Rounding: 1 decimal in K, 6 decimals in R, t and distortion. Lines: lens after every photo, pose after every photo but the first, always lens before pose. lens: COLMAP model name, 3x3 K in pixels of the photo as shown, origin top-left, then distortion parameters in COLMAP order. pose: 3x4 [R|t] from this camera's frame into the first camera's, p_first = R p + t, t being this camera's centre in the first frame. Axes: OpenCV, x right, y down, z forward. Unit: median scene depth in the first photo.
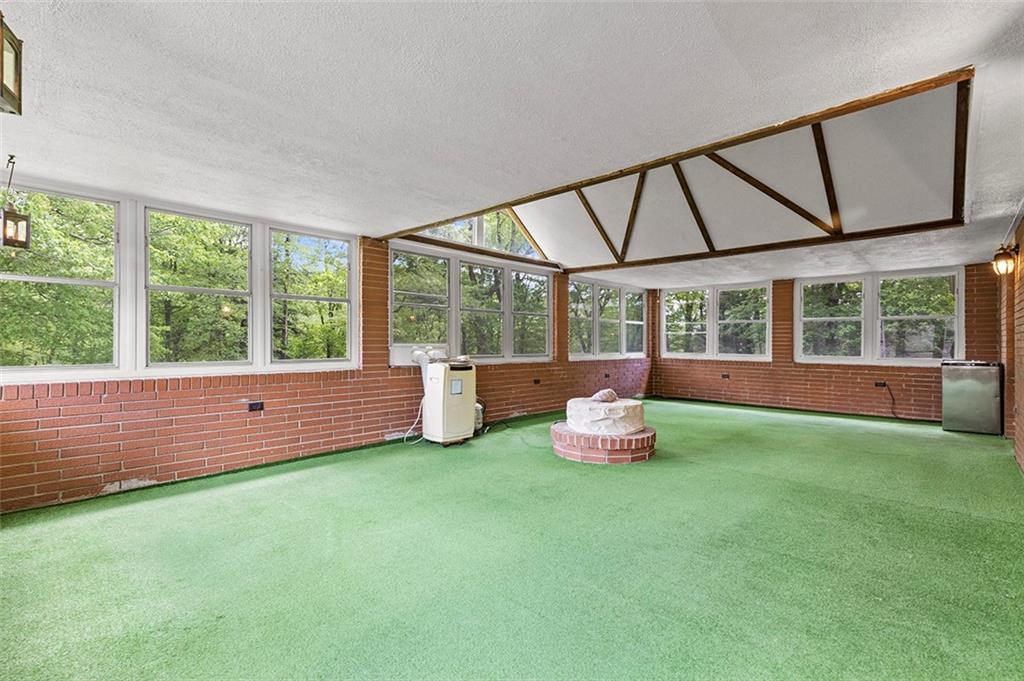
lens RADIAL K [[457.3, 0, 512.0], [0, 457.3, 340.5], [0, 0, 1]] dist [0.002677, 0.000337]
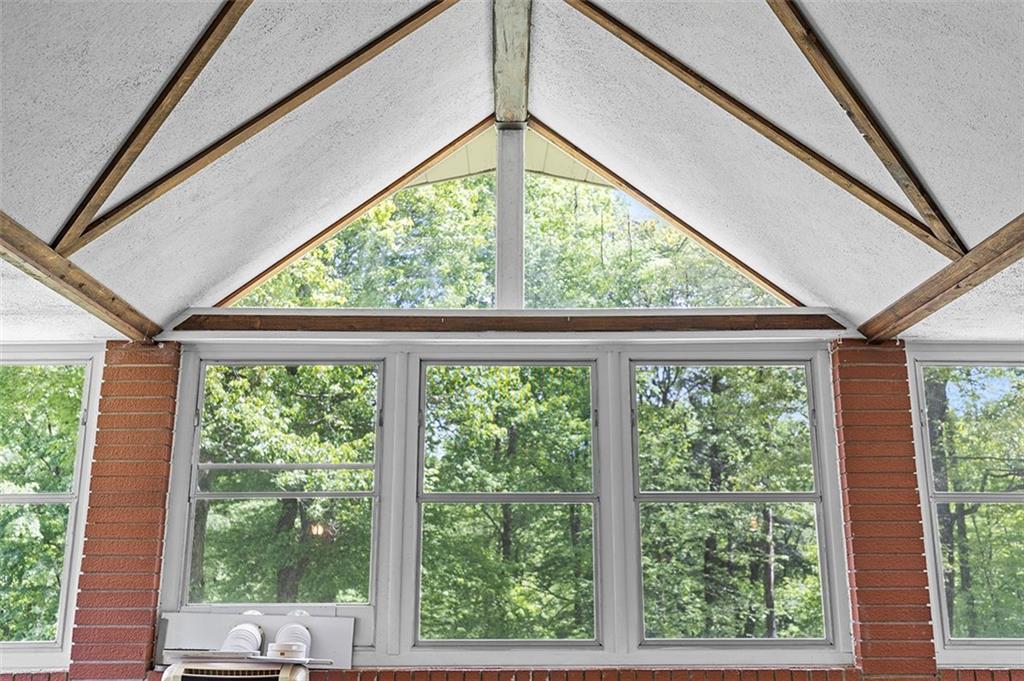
lens RADIAL K [[1018.7, 0, 512.0], [0, 1018.7, 340.5], [0, 0, 1]] dist [0.013457, 0.009960]
pose [[0.695281, -0.181982, -0.695318, 0.568320], [0.011361, 0.970077, -0.242532, 0.004814], [0.718648, 0.160728, 0.676544, 0.588160]]
